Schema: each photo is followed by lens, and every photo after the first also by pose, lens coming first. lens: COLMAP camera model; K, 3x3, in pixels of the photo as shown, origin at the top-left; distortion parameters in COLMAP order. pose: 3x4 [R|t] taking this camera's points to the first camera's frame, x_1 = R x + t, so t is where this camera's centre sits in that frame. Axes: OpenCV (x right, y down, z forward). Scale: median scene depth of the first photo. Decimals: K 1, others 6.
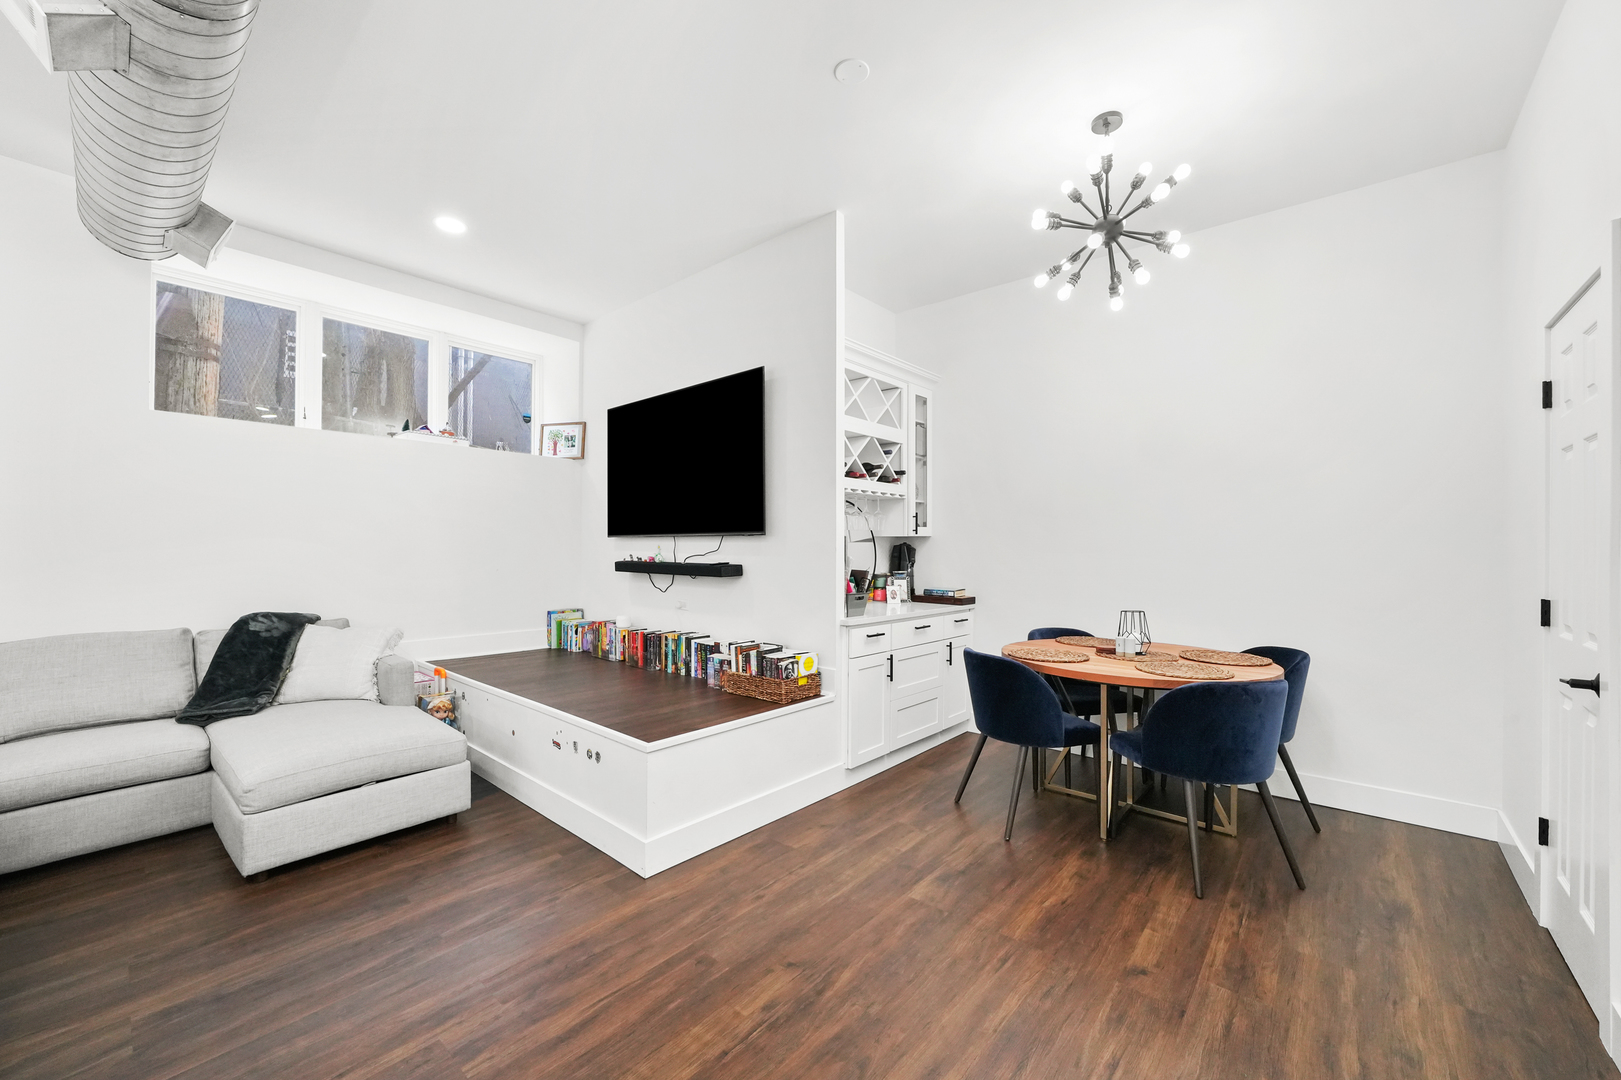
lens RADIAL K [[623.4, 0, 810.1], [0, 623.4, 543.8], [0, 0, 1]] dist [-0.009785, -0.000029]
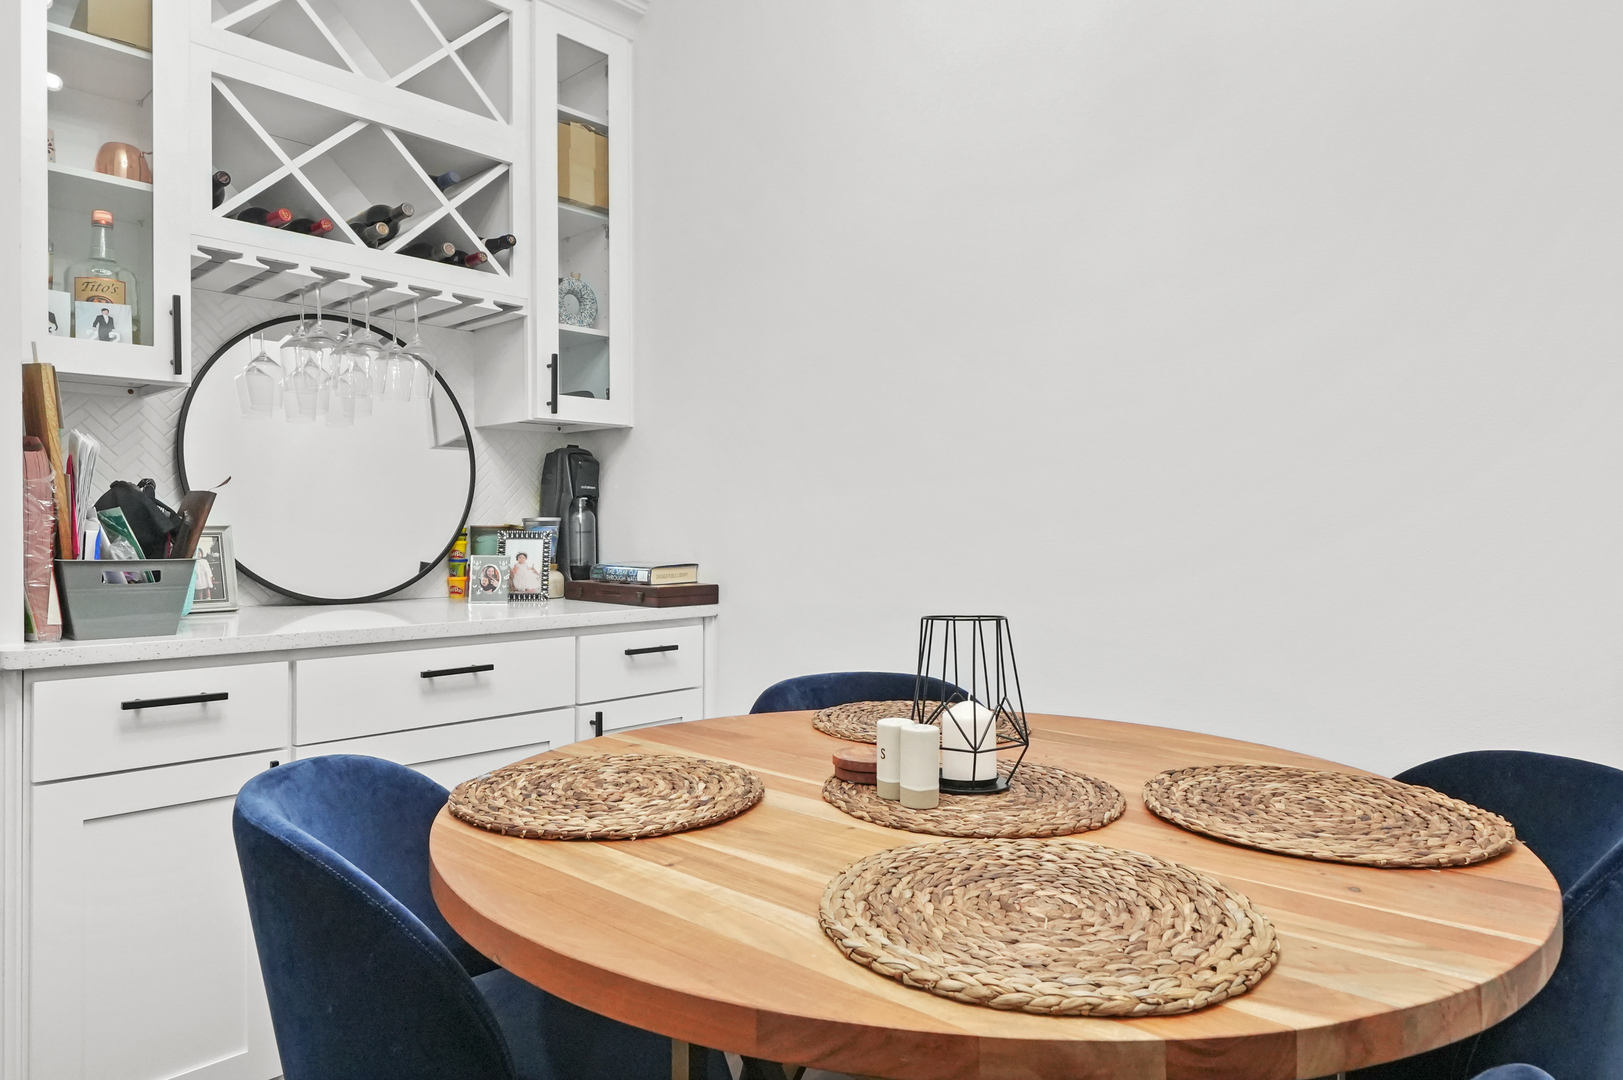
lens RADIAL K [[985.8, 0, 811.9], [0, 985.8, 527.5], [0, 0, 1]] dist [0.004056, 0.000788]
pose [[0.999955, -0.005678, -0.007664, 0.341546], [0.005708, 0.999976, 0.004016, 0.052124], [0.007641, -0.004060, 0.999963, 0.442735]]
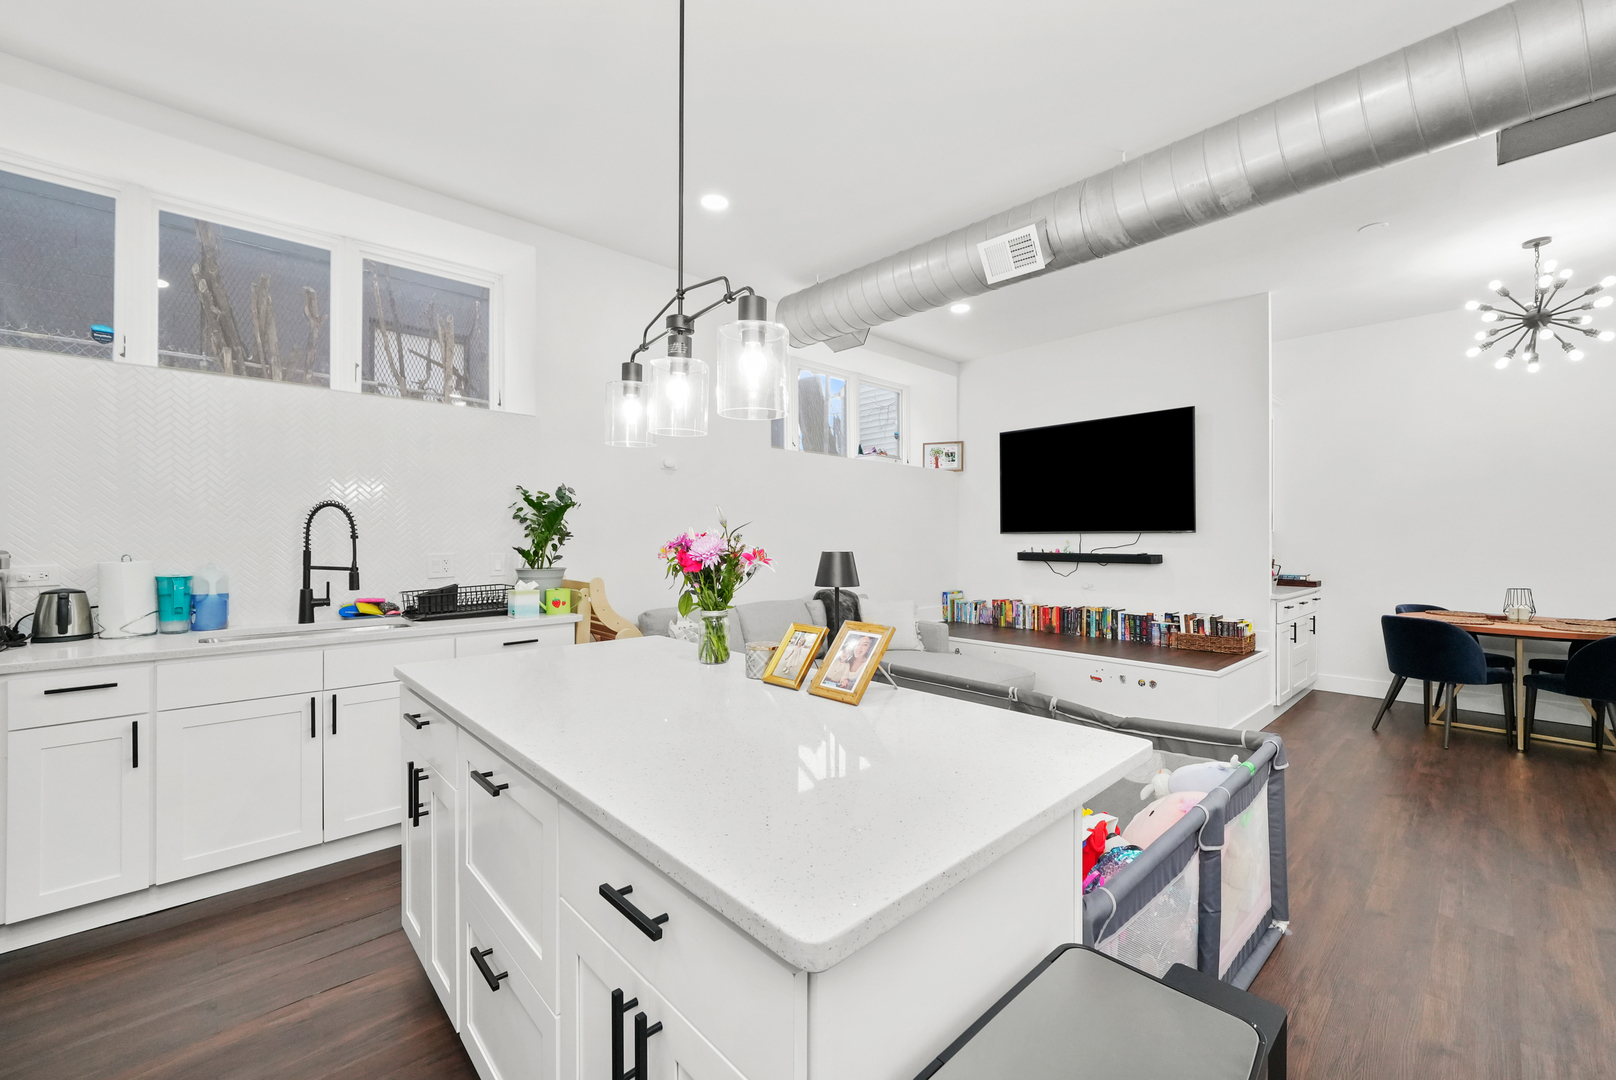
lens RADIAL K [[656.0, 0, 818.2], [0, 656.0, 536.4], [0, 0, 1]] dist [-0.000933, 0.000224]
pose [[0.995346, -0.005227, -0.096224, -0.618817], [0.005586, 0.999978, 0.003469, -0.012618], [0.096203, -0.003990, 0.995354, -0.399432]]
